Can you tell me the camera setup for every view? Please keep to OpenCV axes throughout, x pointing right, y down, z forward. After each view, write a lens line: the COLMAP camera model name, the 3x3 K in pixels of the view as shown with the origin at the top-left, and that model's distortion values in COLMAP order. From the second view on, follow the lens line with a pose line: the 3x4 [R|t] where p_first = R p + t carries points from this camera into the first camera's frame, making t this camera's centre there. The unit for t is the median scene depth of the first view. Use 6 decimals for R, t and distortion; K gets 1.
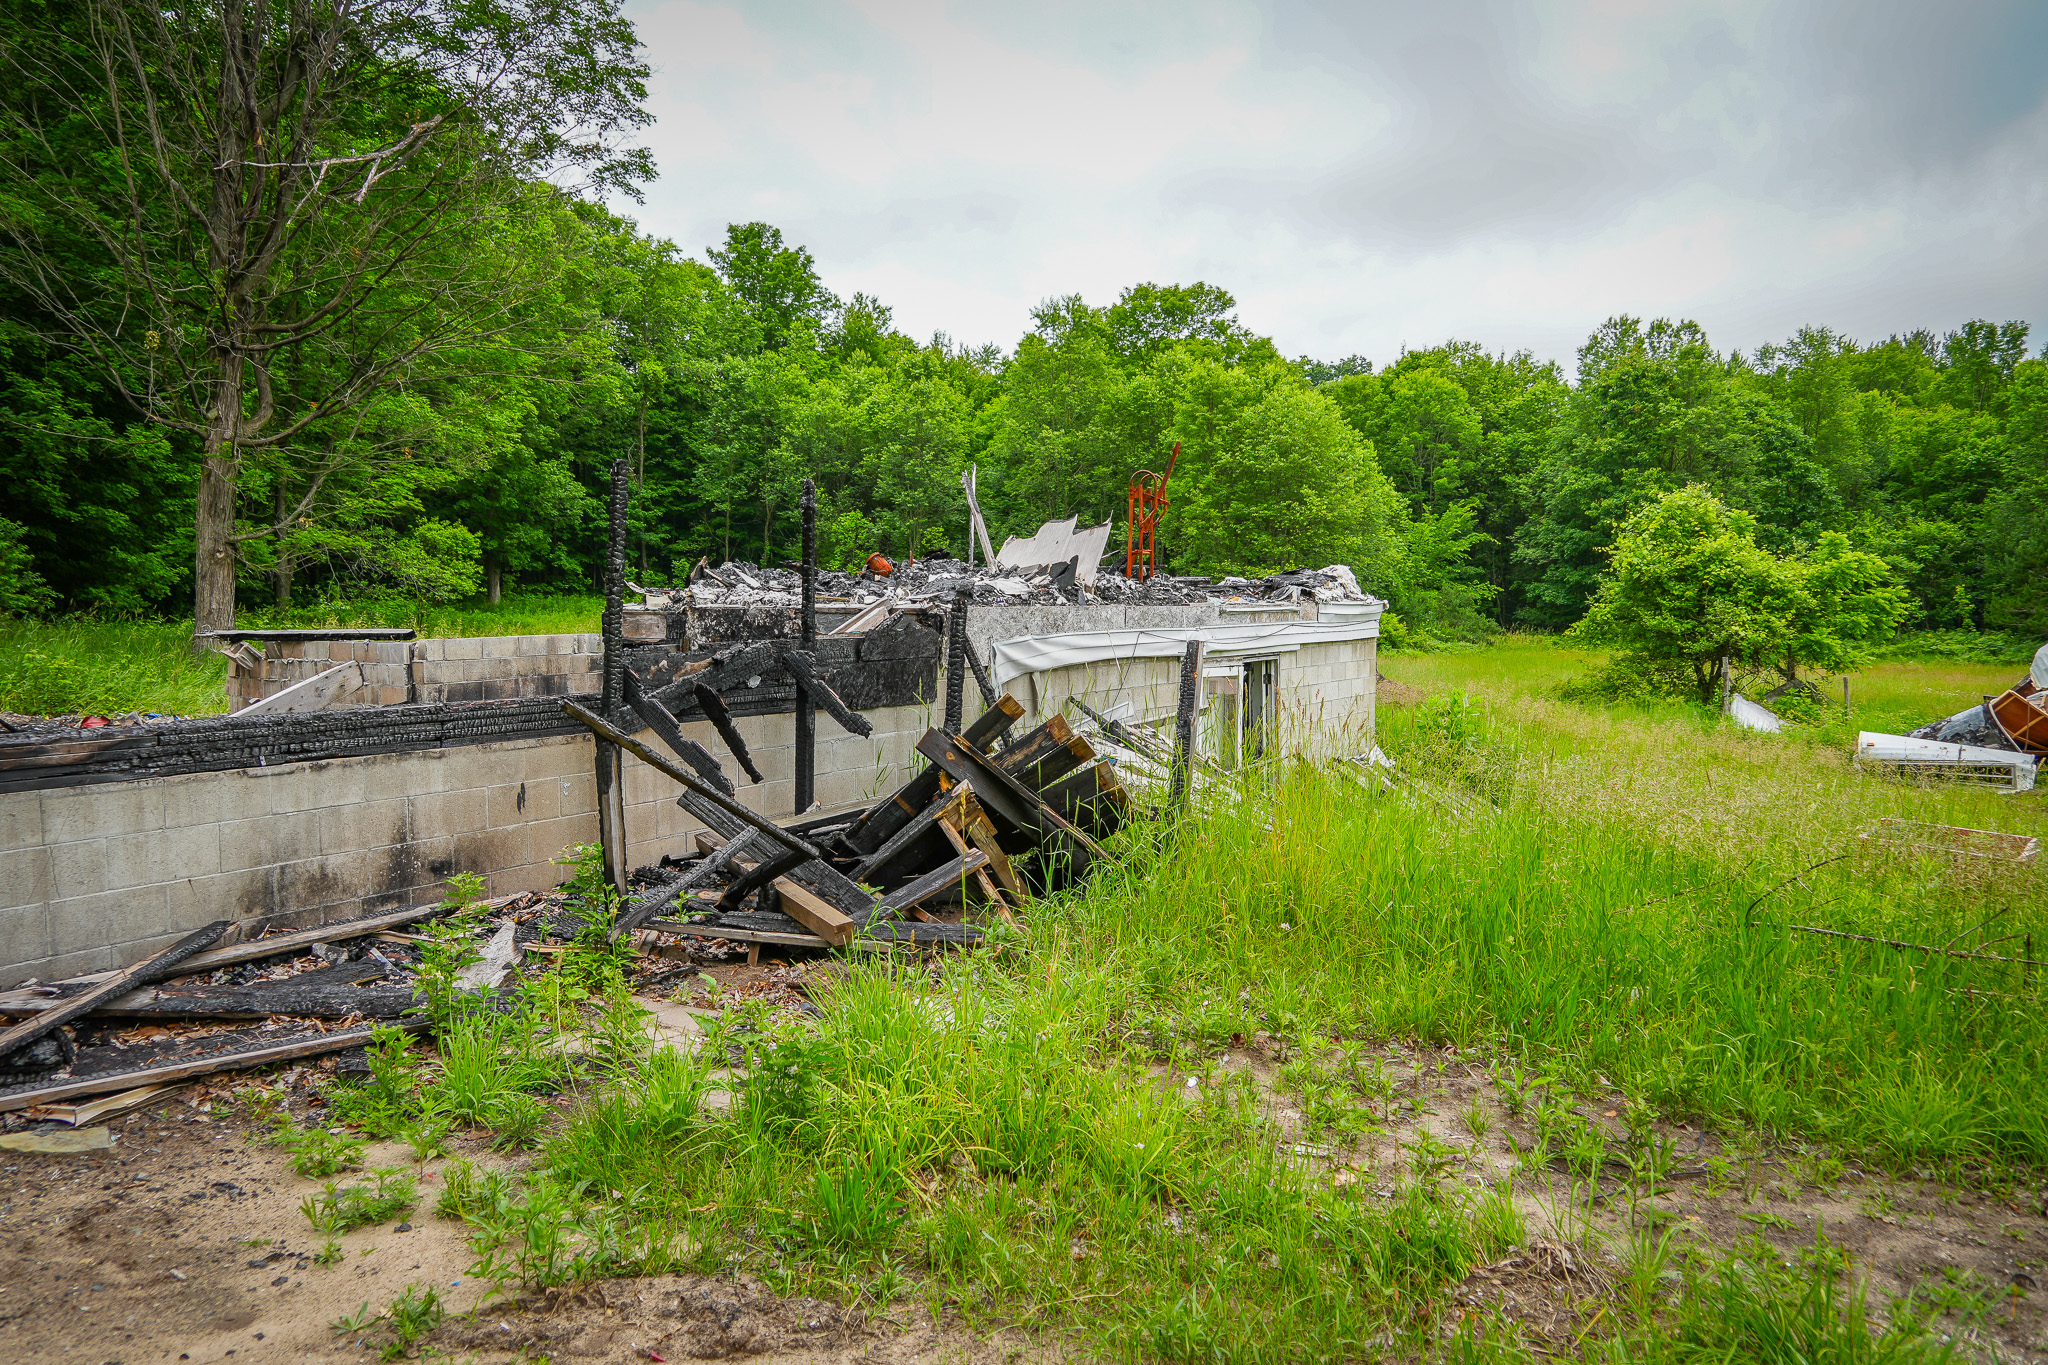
lens RADIAL K [[1372.1, 0, 1015.5], [0, 1372.1, 679.3], [0, 0, 1]] dist [-0.015673, 0.006473]
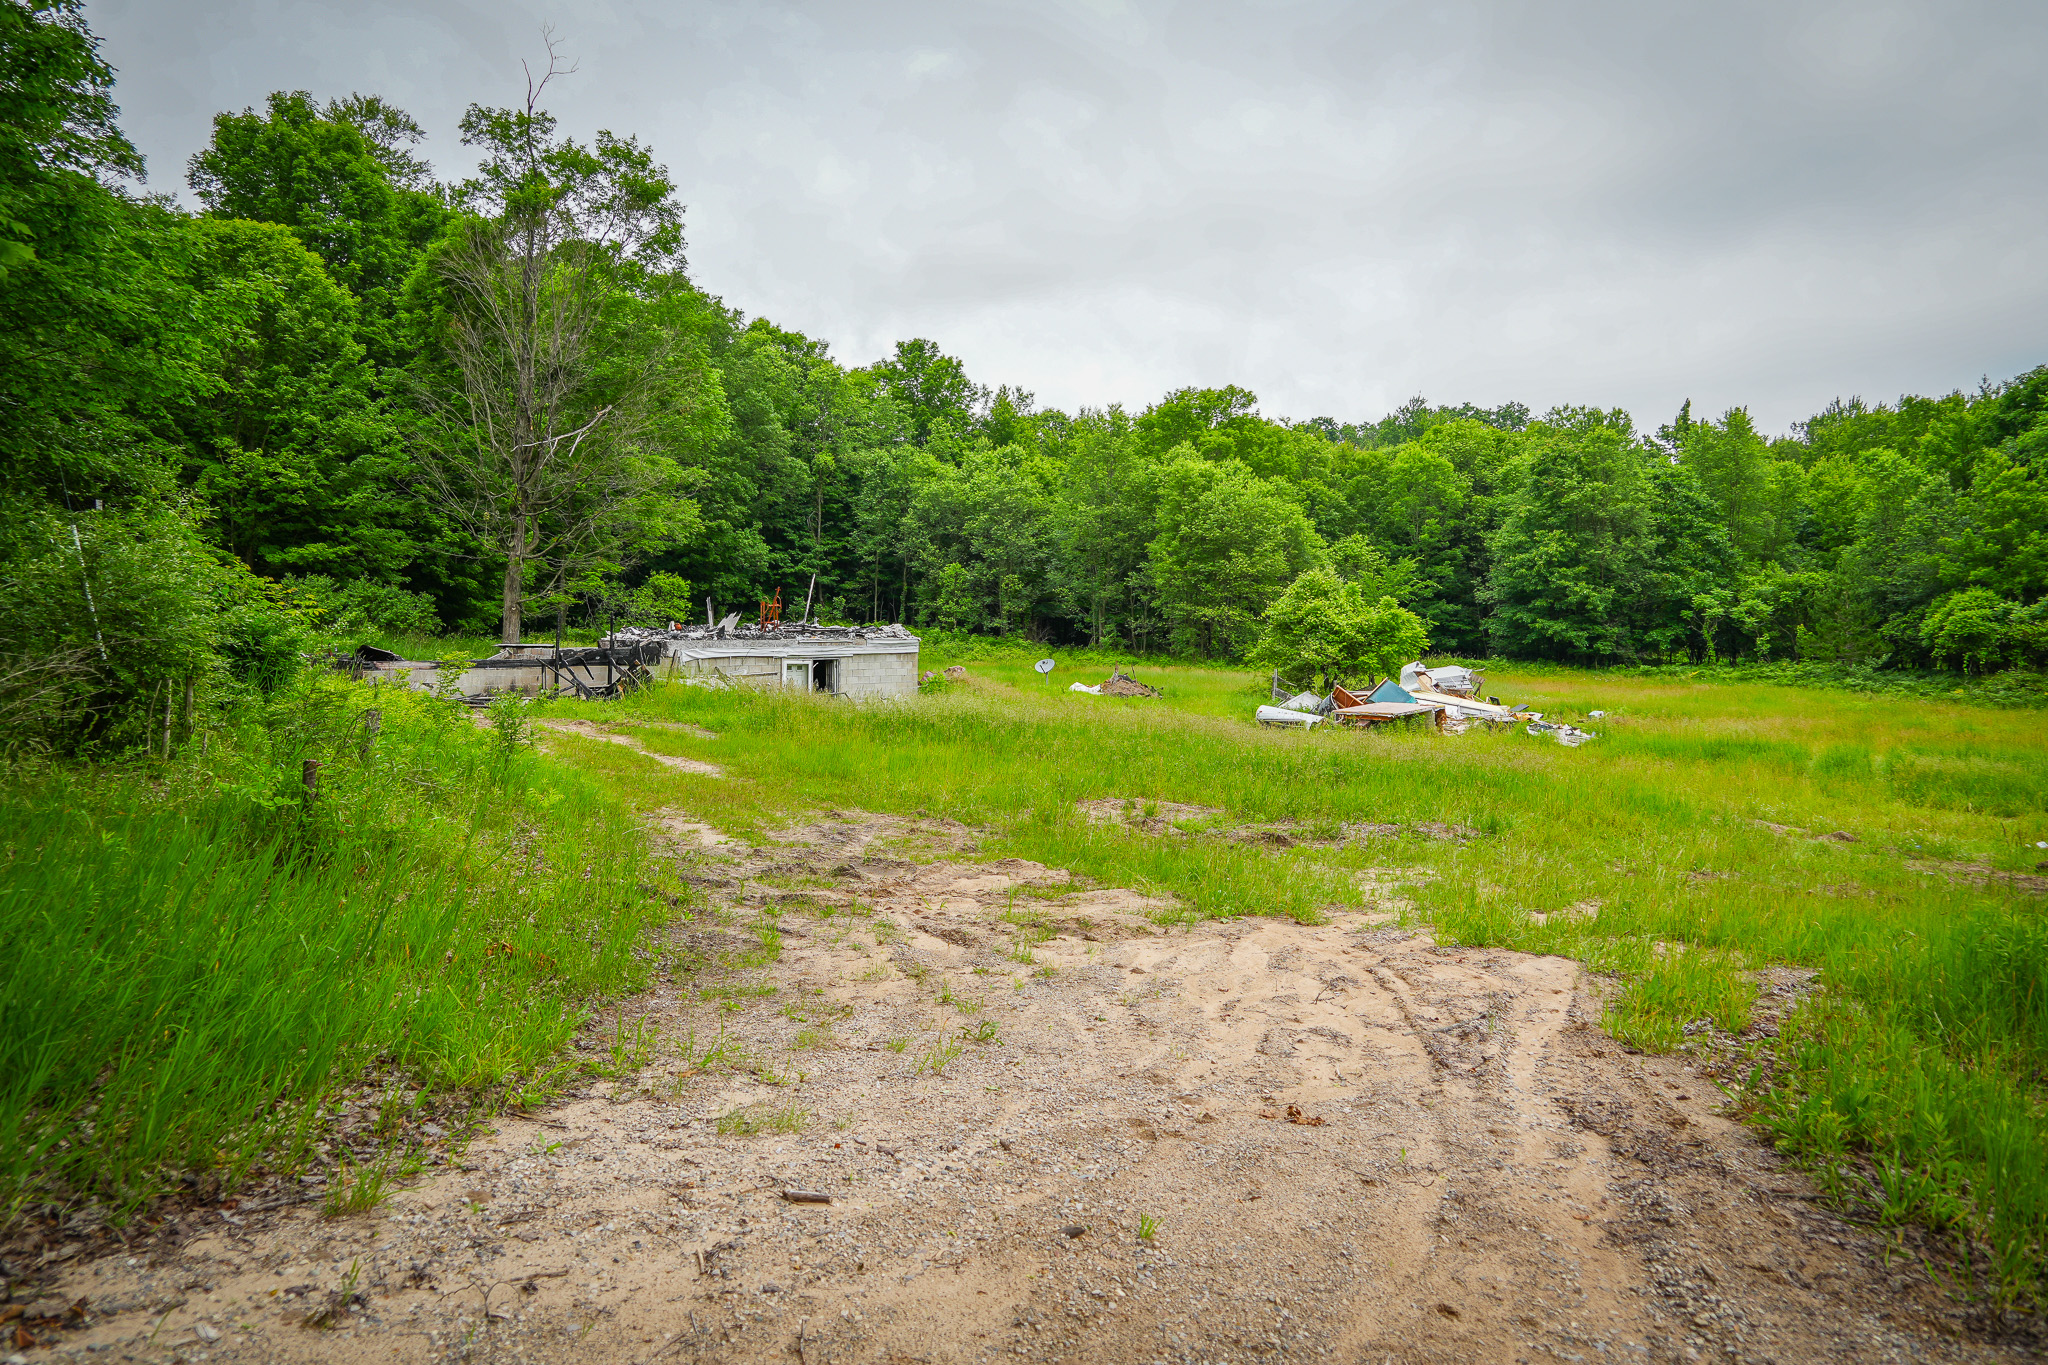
lens RADIAL K [[1372.1, 0, 1018.0], [0, 1372.1, 675.3], [0, 0, 1]] dist [-0.015673, 0.006473]
pose [[0.979069, 0.017189, -0.202800, 0.229055], [-0.020753, 0.999665, -0.015459, 0.011128], [0.202466, 0.019344, 0.979098, -0.342523]]
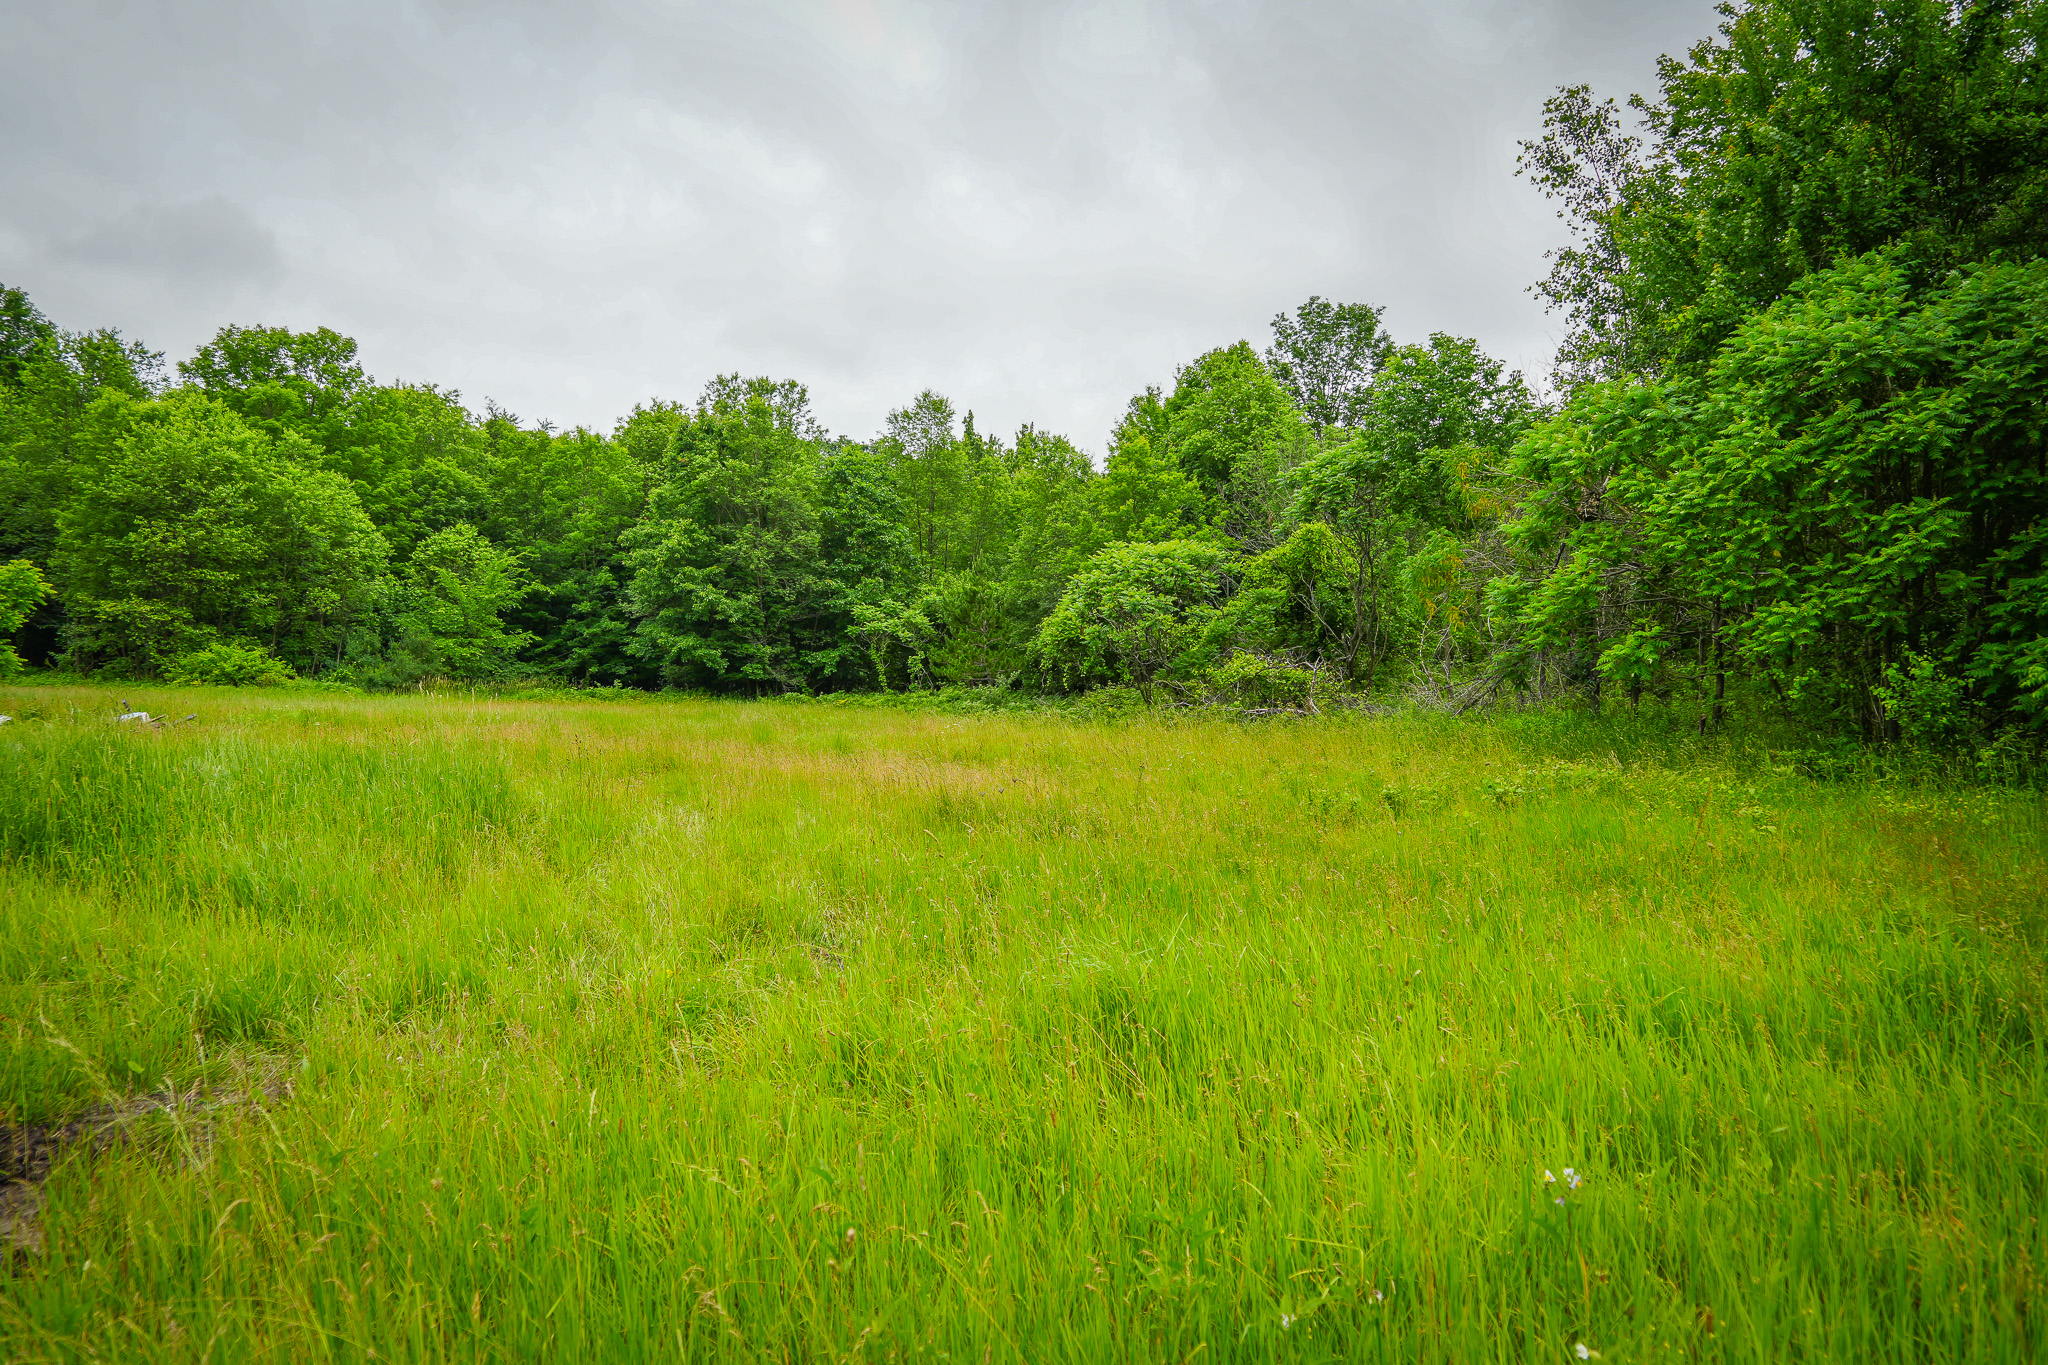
lens RADIAL K [[1372.1, 0, 1021.4], [0, 1372.1, 695.7], [0, 0, 1]] dist [-0.015673, 0.006473]
pose [[0.994124, 0.013393, 0.107418, 0.589010], [-0.007104, 0.998249, -0.058717, 0.030077], [-0.108016, 0.057609, 0.992479, -0.011766]]
